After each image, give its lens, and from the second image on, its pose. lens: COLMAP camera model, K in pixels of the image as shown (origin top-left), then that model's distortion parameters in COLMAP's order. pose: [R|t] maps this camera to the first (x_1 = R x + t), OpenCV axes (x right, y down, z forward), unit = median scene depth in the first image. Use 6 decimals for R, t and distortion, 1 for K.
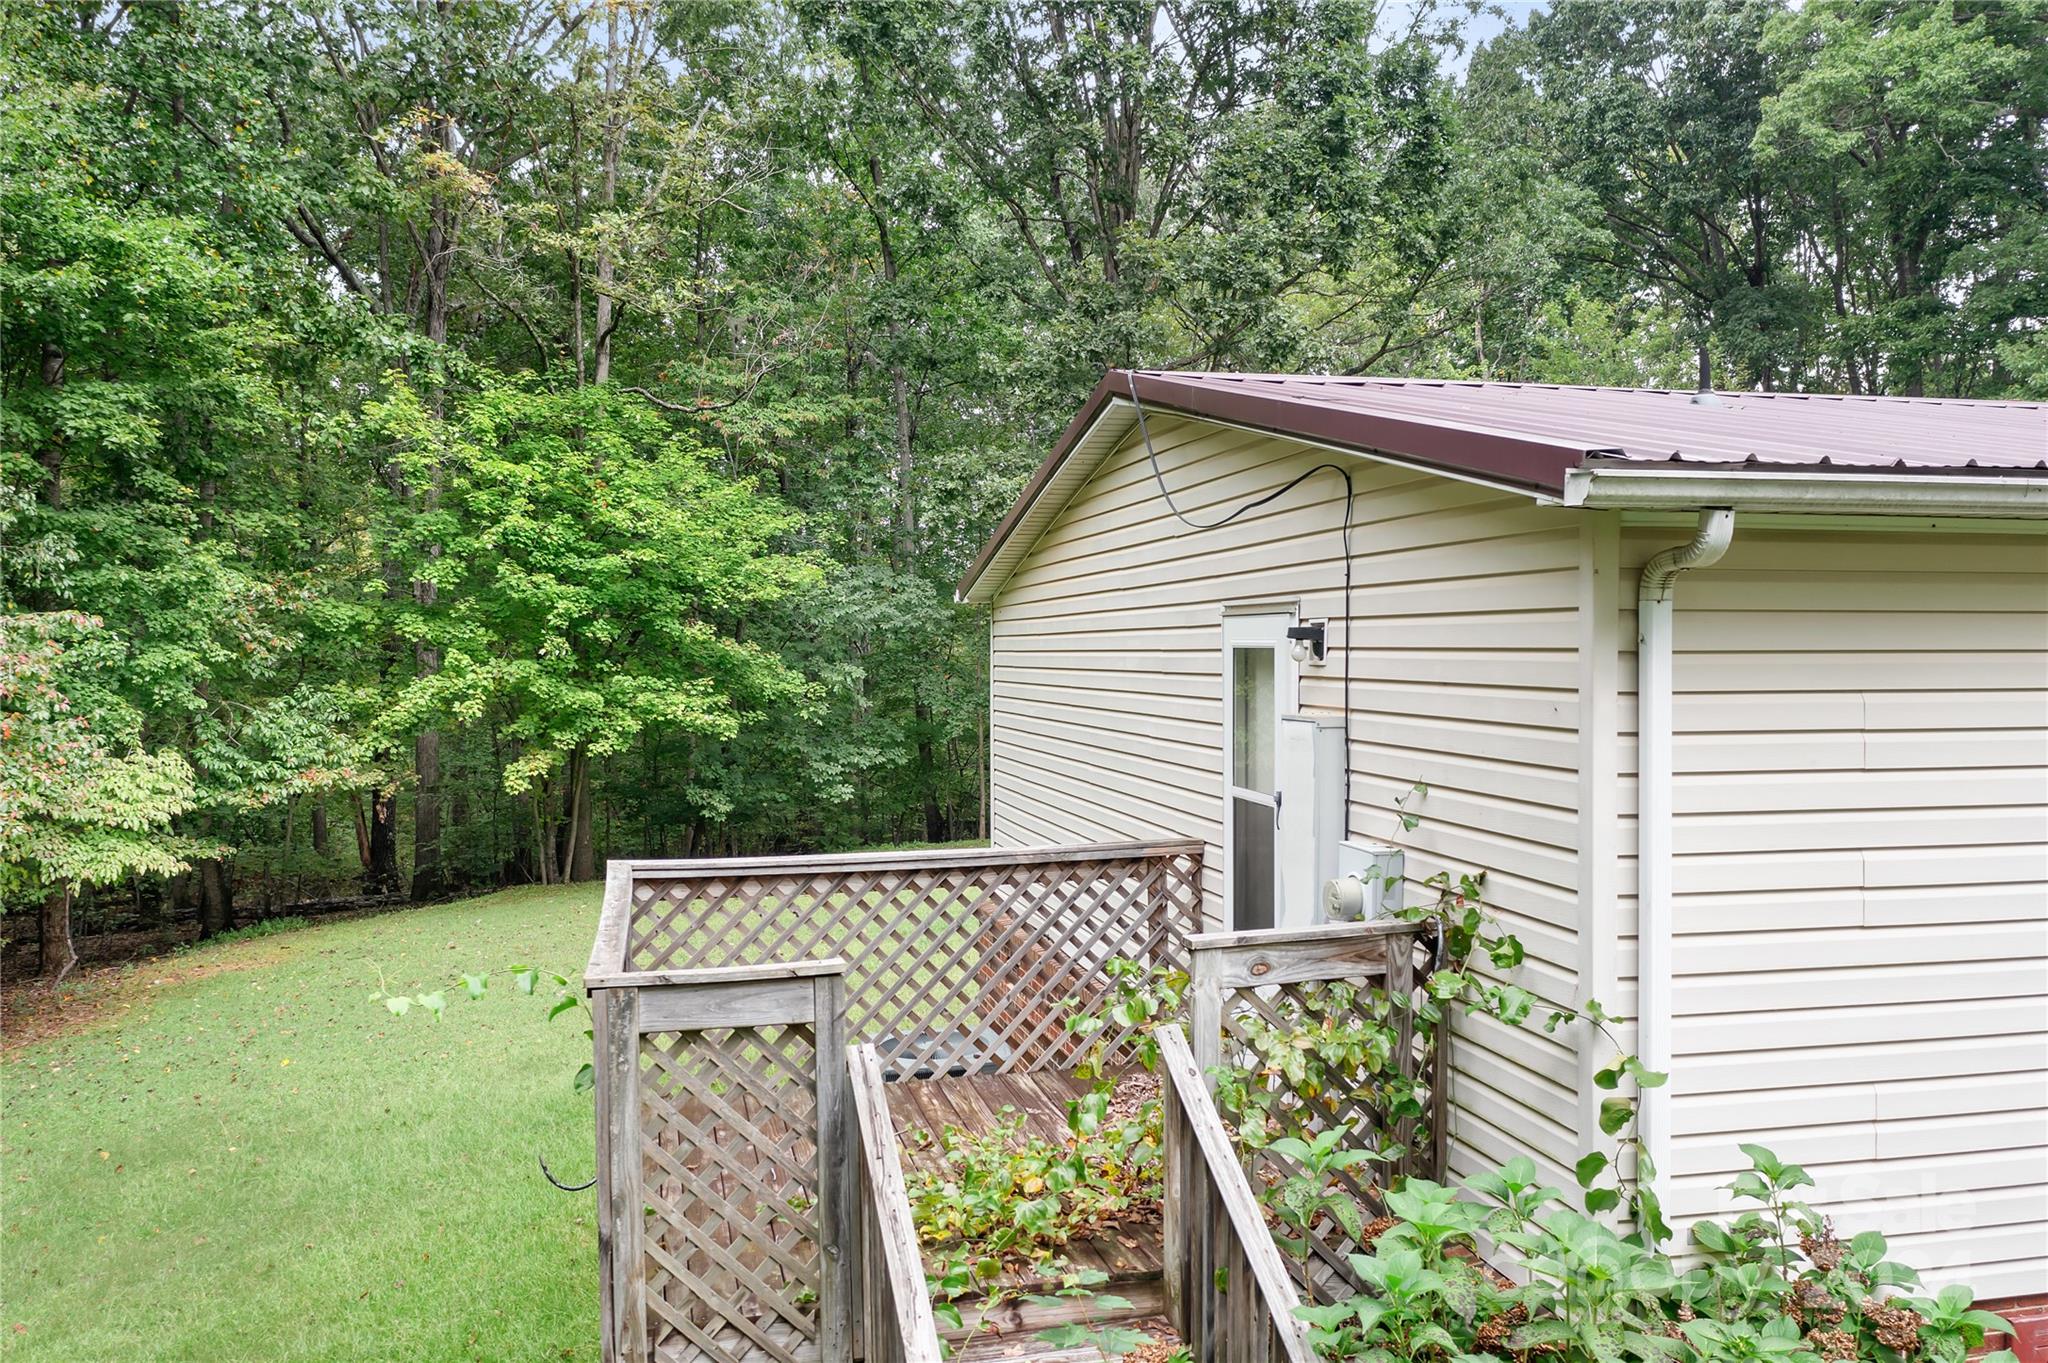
lens RADIAL K [[1620.2, 0, 1024.0], [0, 1620.2, 681.5], [0, 0, 1]] dist [-0.023603, 0.002317]
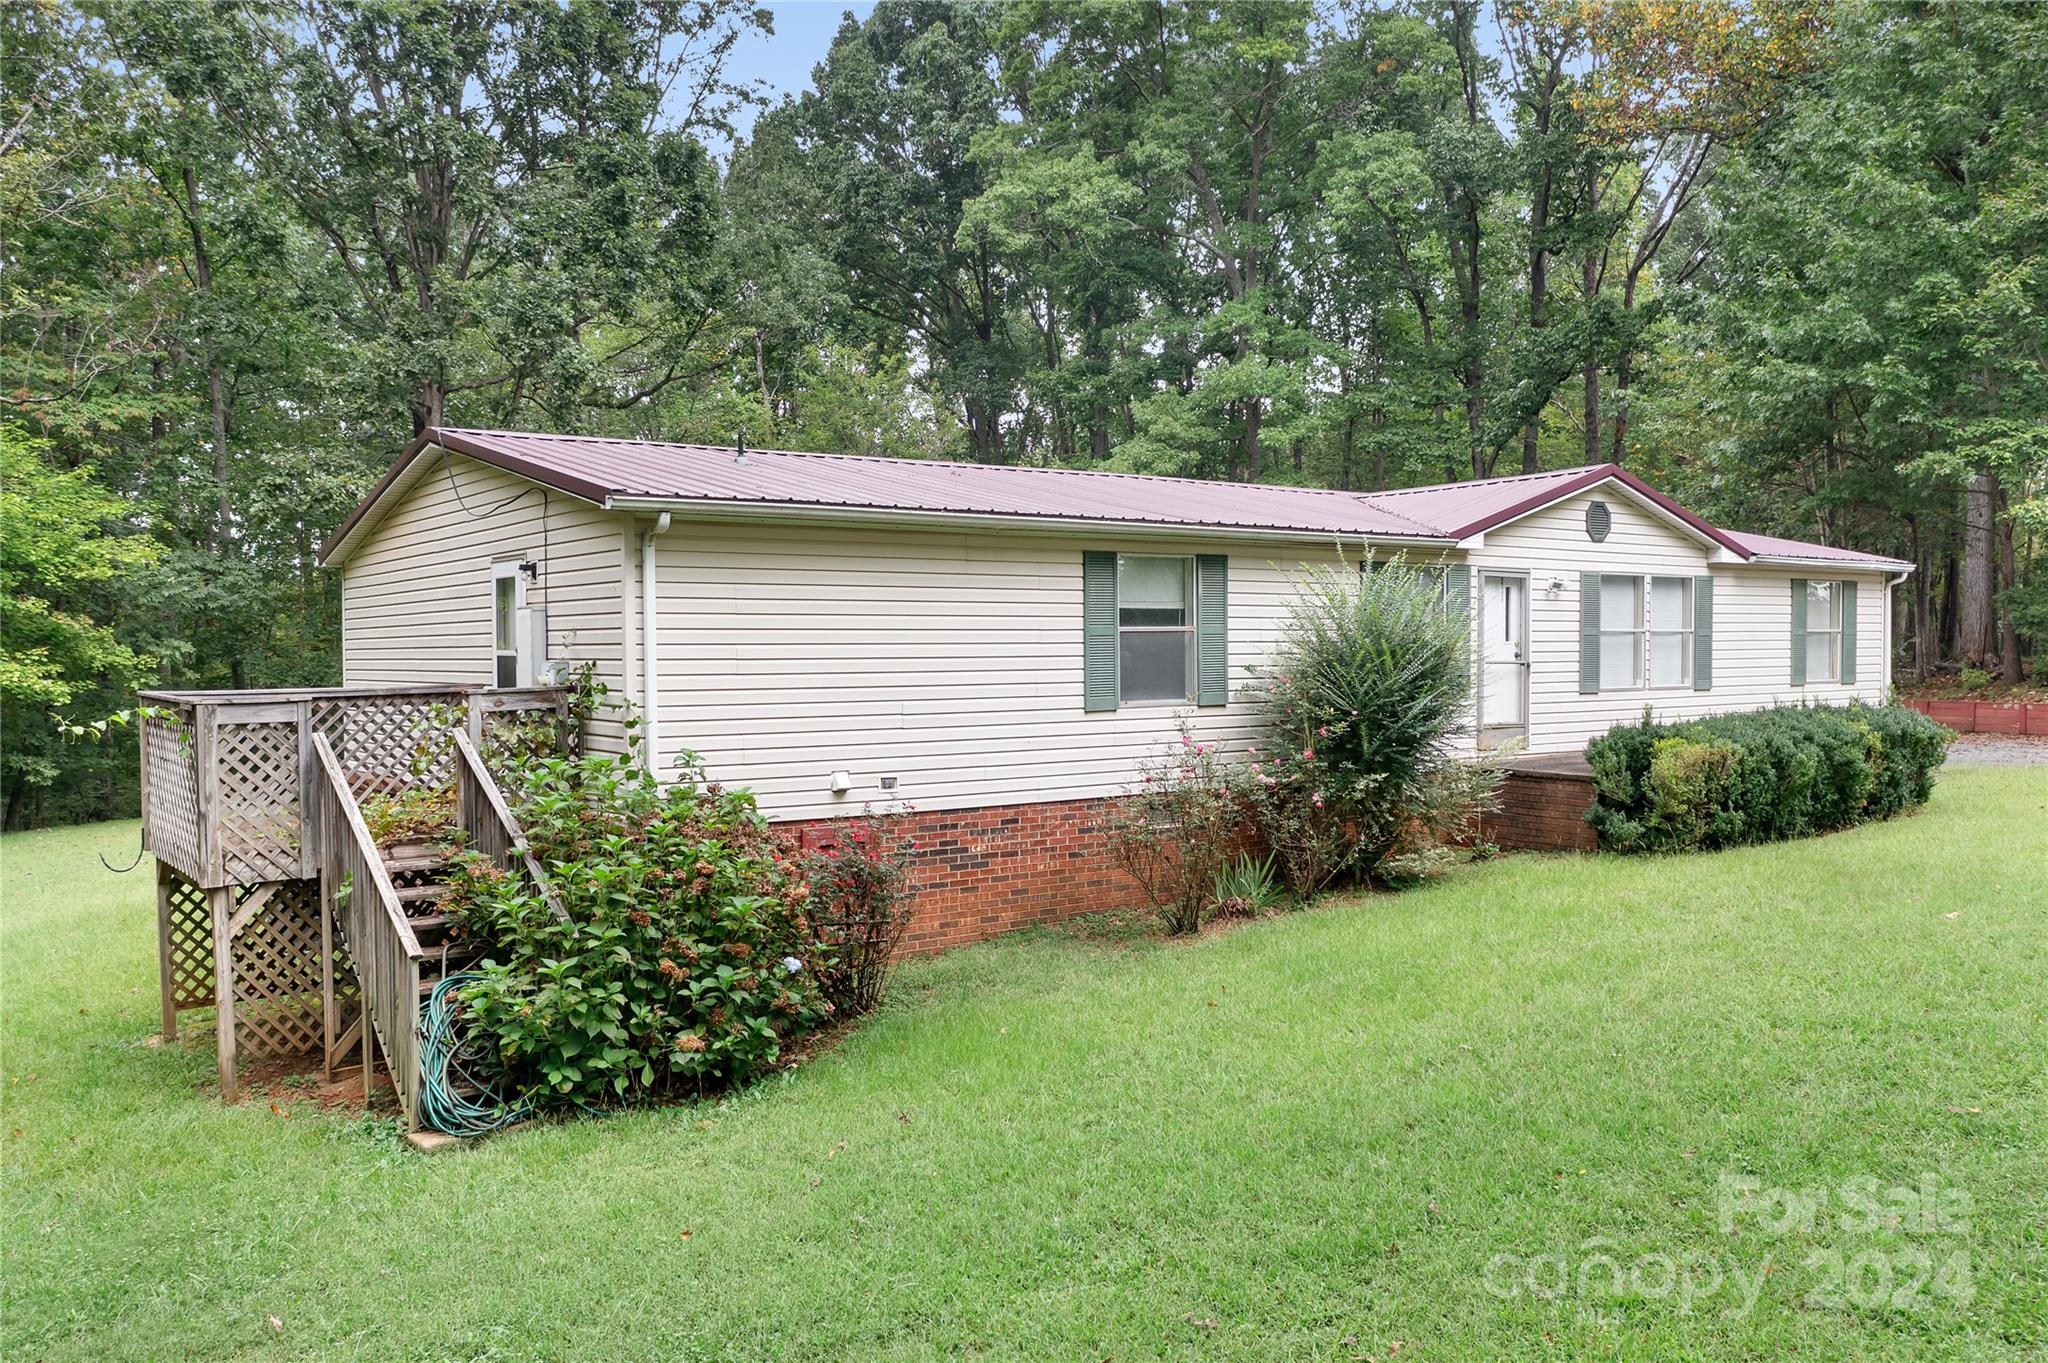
lens RADIAL K [[1620.2, 0, 1024.0], [0, 1620.2, 681.5], [0, 0, 1]] dist [-0.023603, 0.002317]
pose [[0.918326, -0.011419, 0.395661, -0.014064], [0.012267, 0.999925, 0.000386, 0.026781], [-0.395635, 0.004499, 0.918397, -0.251892]]
